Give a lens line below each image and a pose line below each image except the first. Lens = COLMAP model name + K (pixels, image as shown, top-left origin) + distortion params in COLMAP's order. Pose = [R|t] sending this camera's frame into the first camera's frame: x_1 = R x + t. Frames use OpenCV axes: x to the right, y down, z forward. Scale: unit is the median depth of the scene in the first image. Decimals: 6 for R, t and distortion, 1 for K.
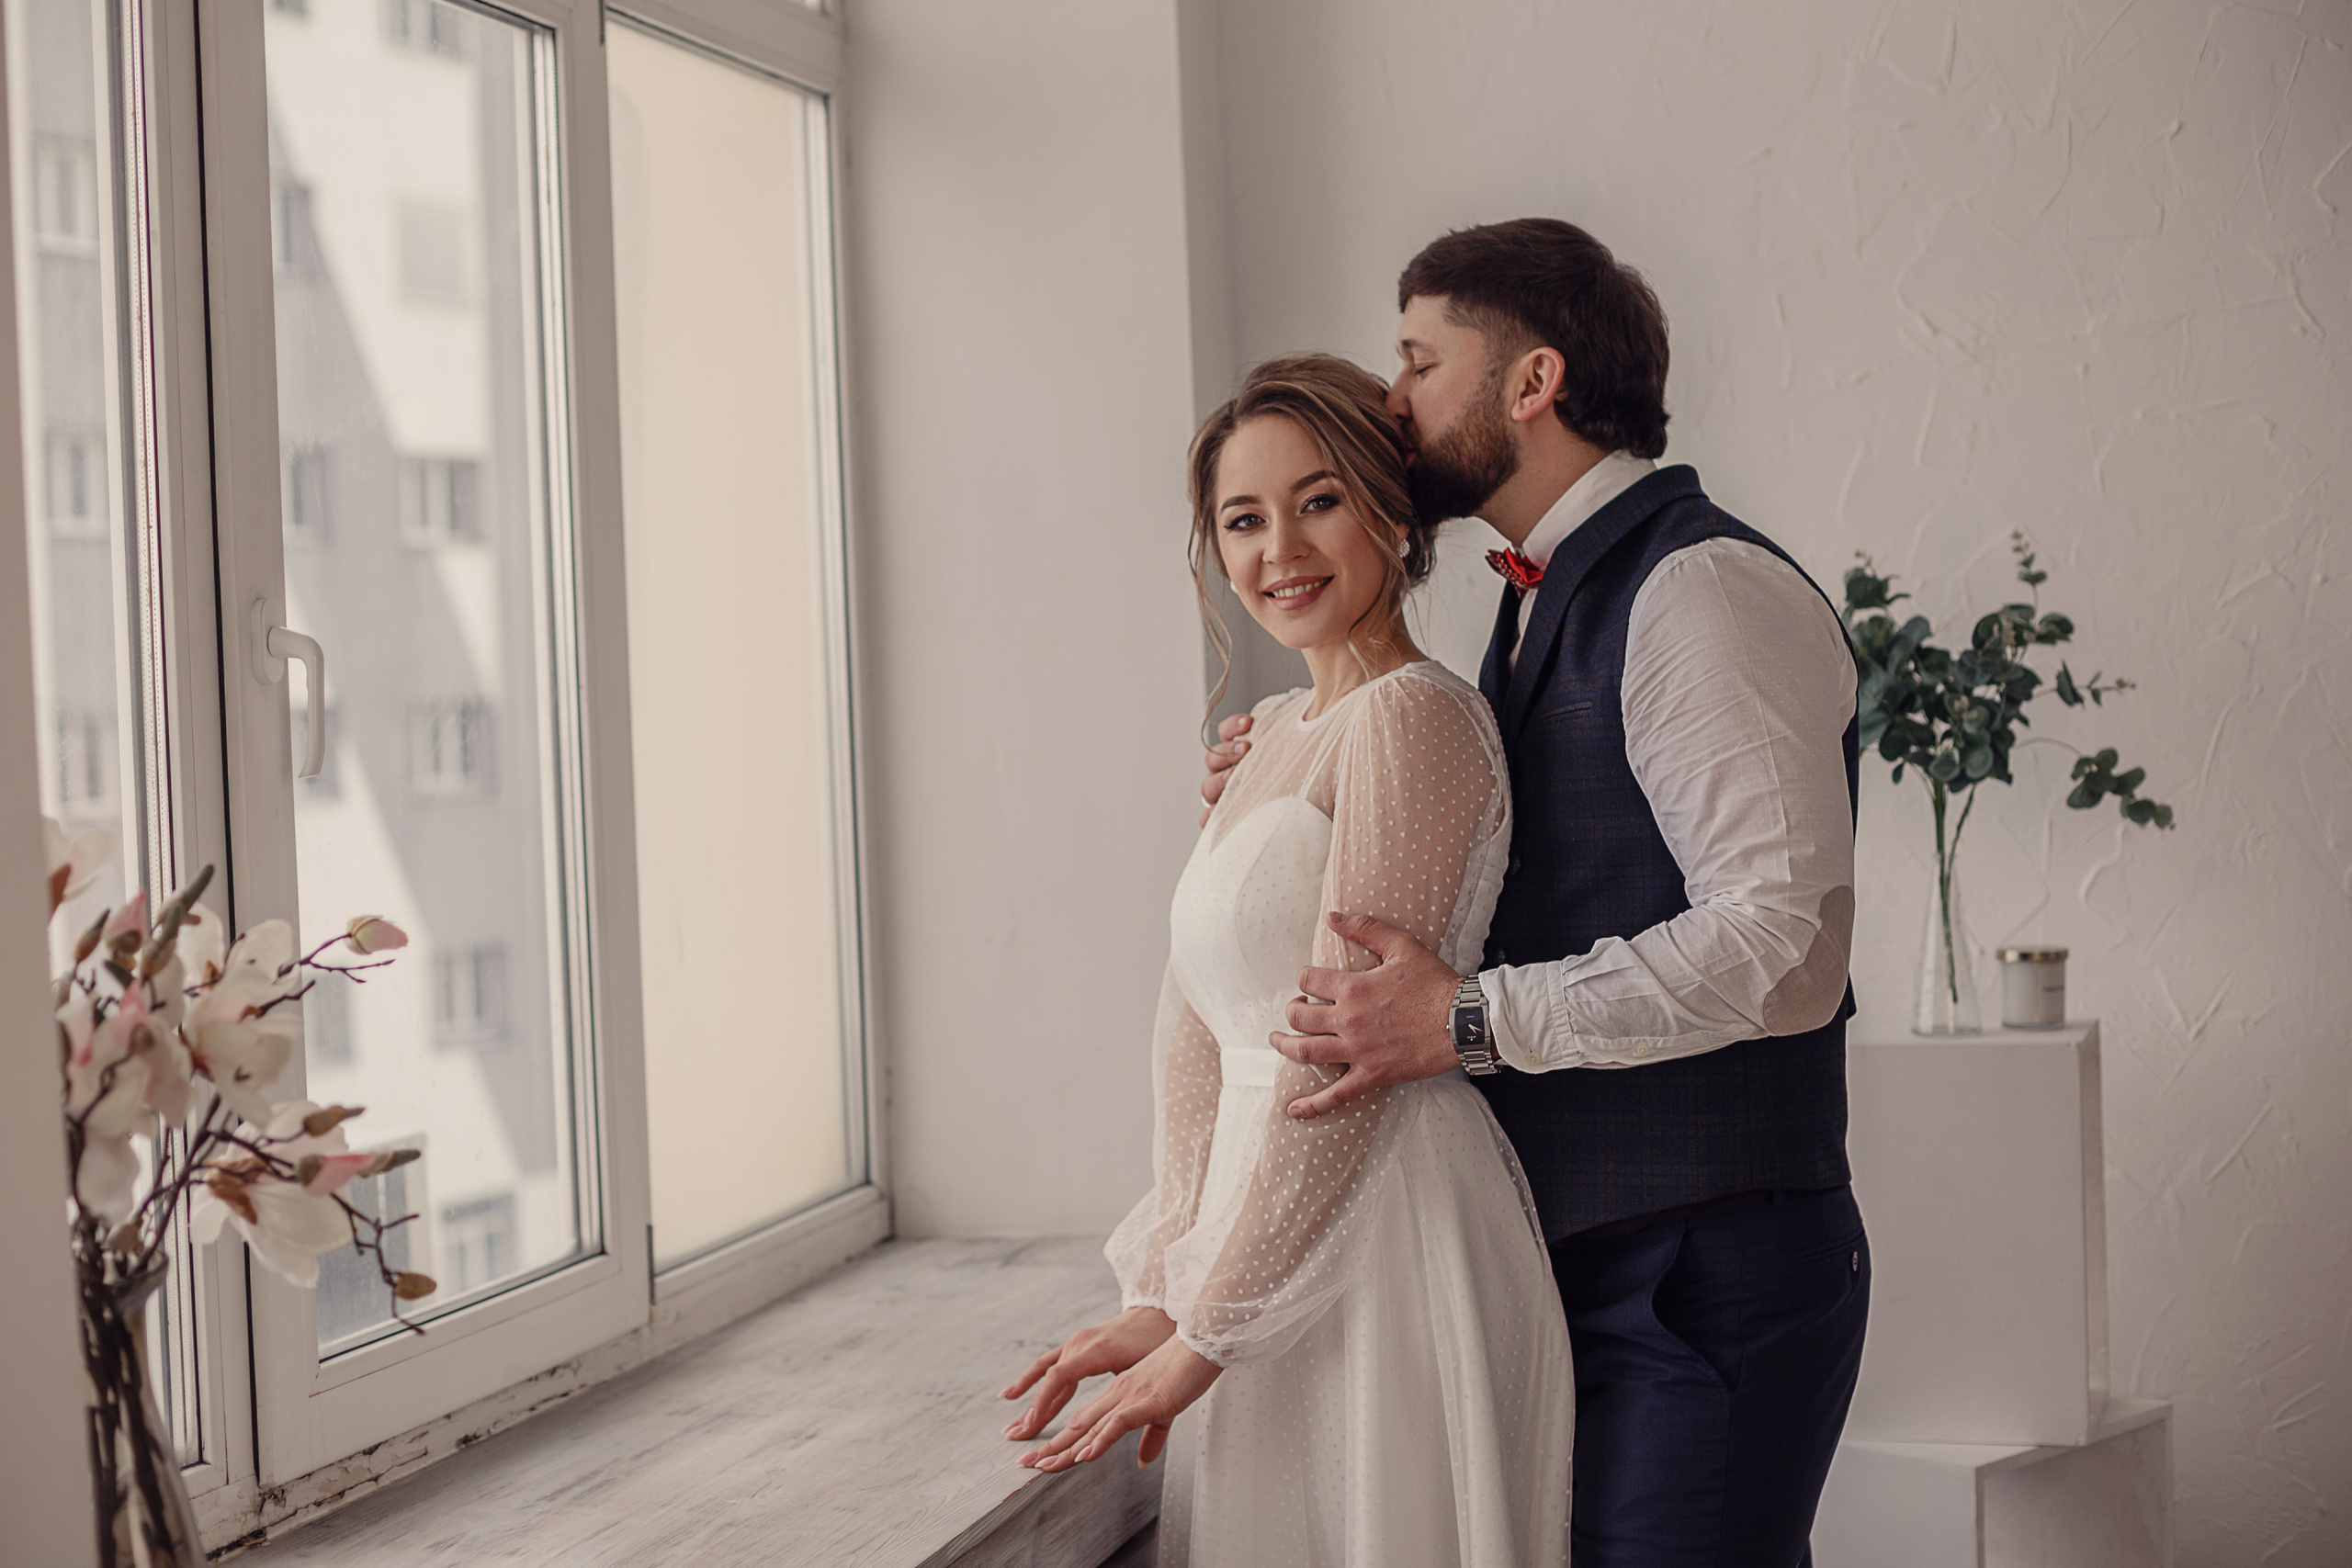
lens RADIAL K [[3515.9, 0, 1177.7], [0, 3515.9, 650.7], [0, 0, 1]] dist [-0.048362, 0.019296]
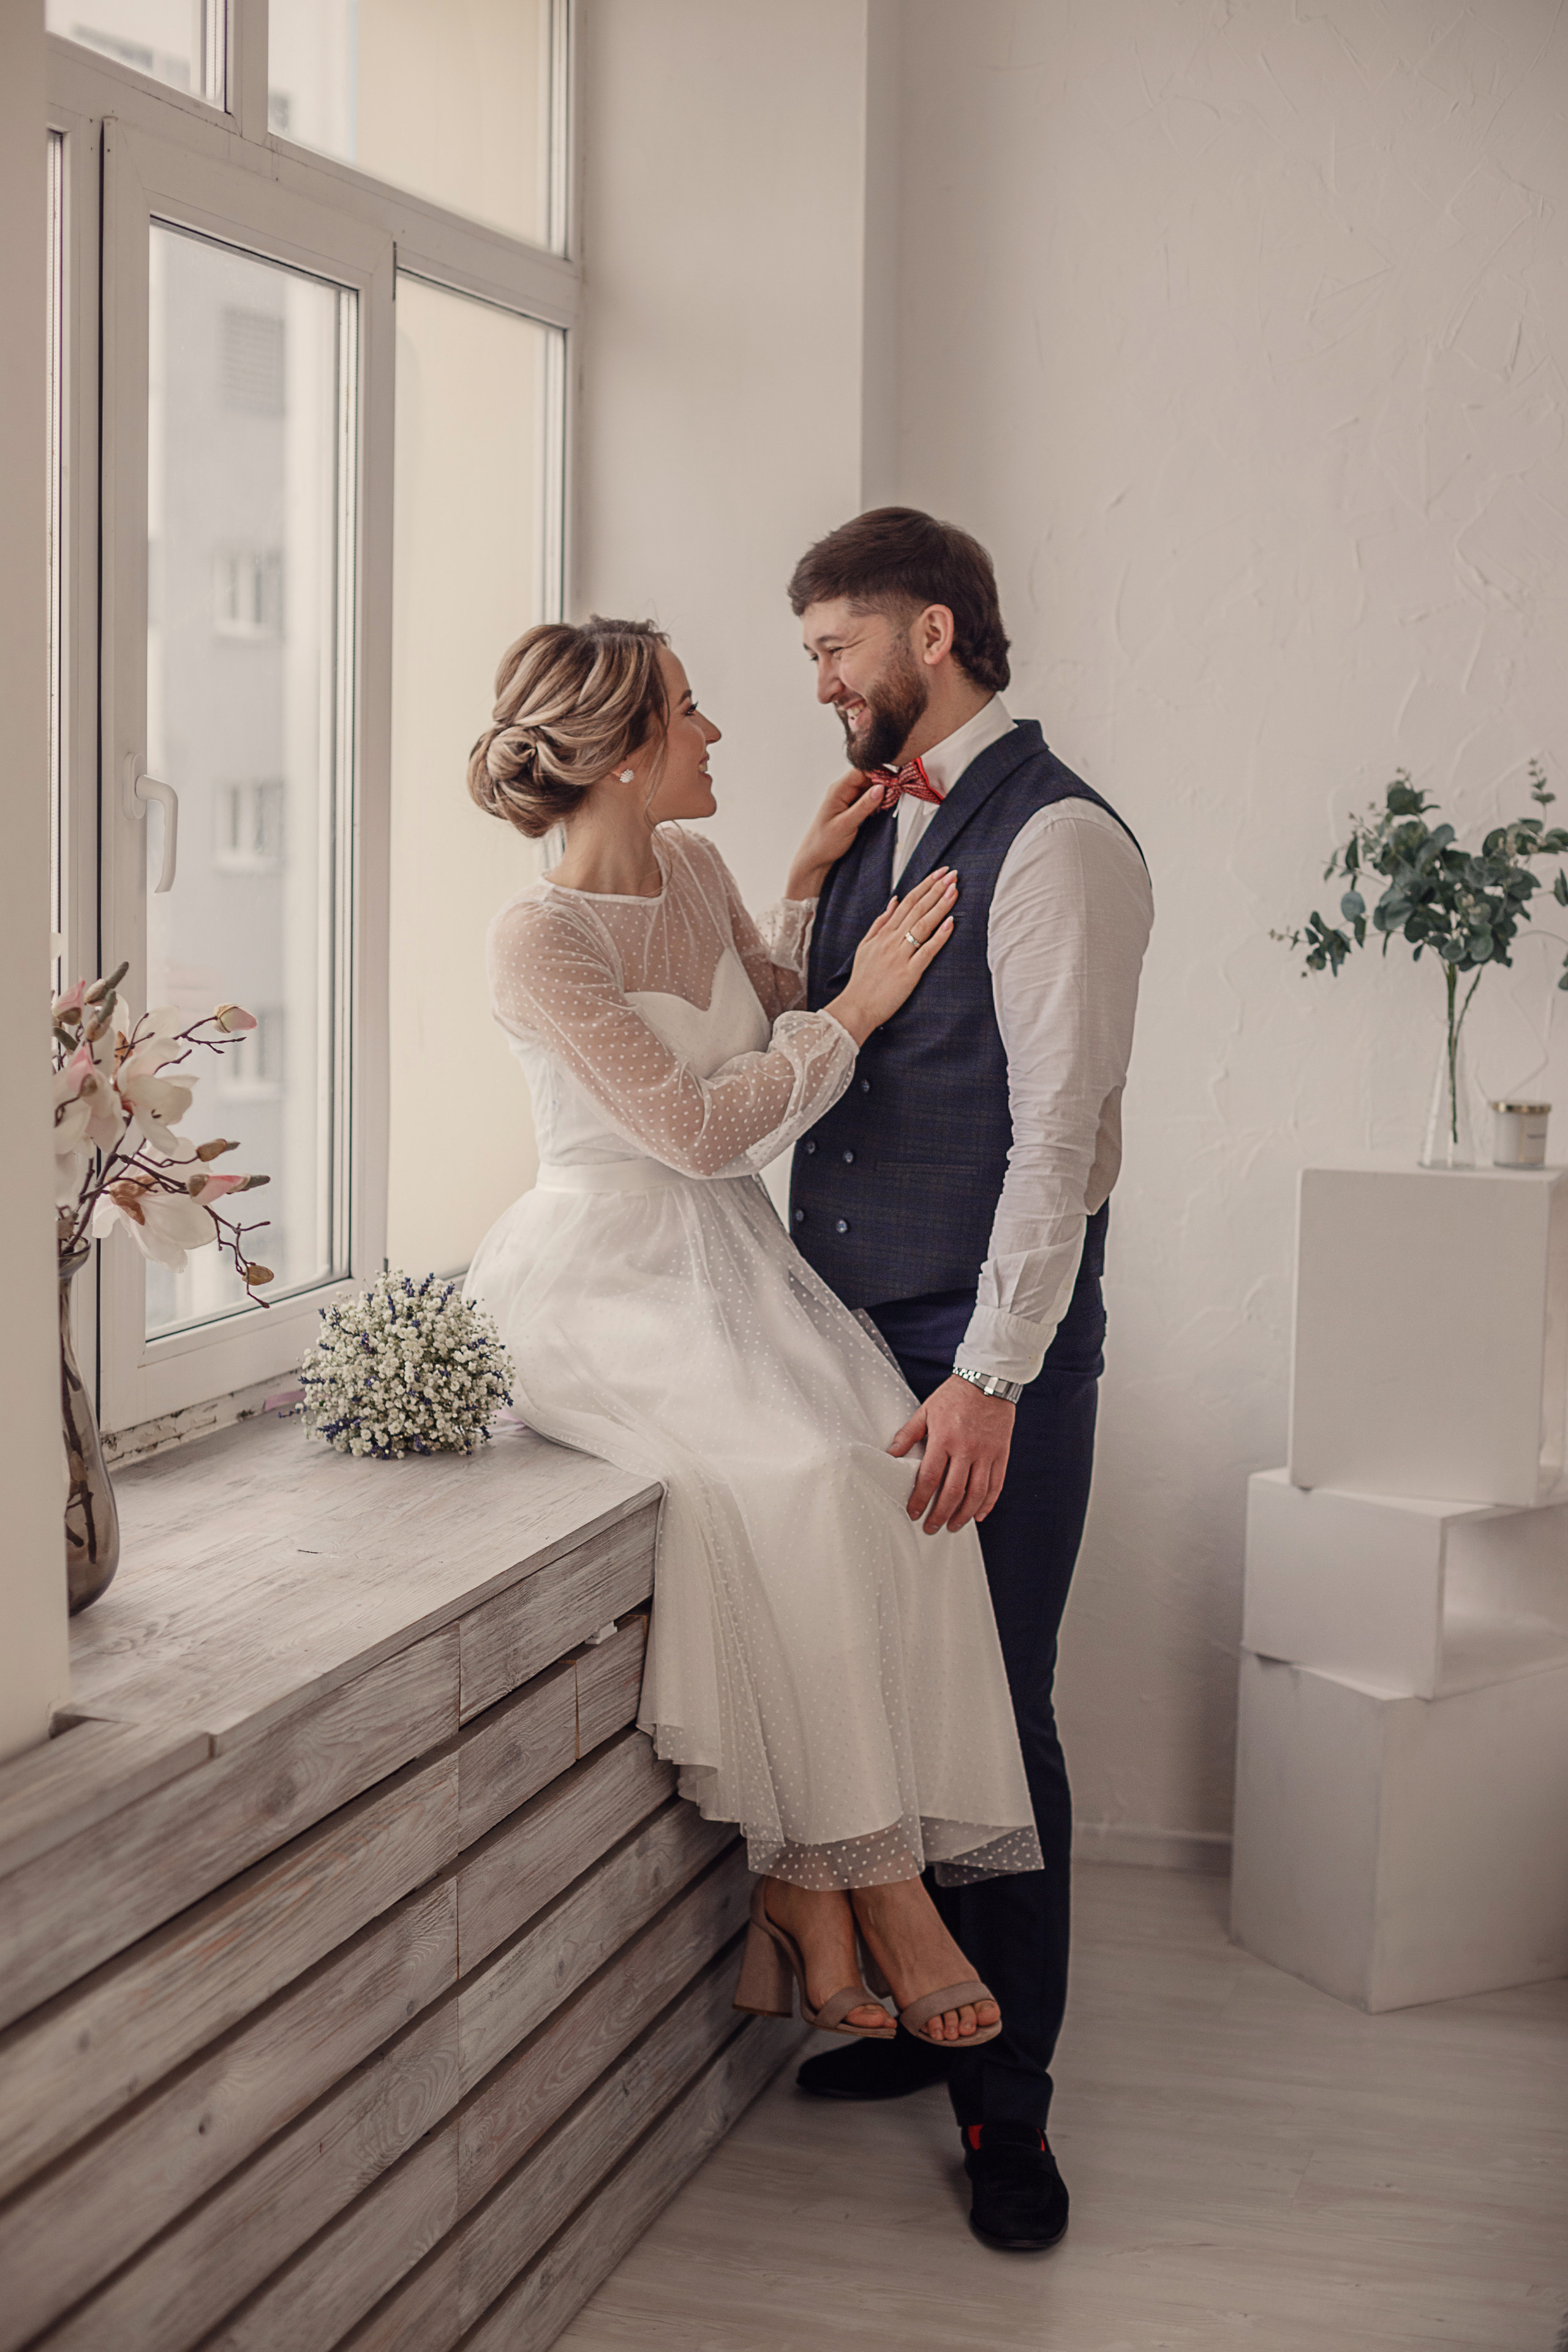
lens RADIAL K [[3834.4, 0, 784.0], [0, 3834.4, 1176.0], [0, 0, 1]] dist [-0.202759, -0.134125]
pose [[0.998376, 0.056888, -0.003030, -0.006567], [-0.056165, 0.991798, 0.114813, -0.027689], [0.009537, -0.114456, 0.993383, -0.326659]]
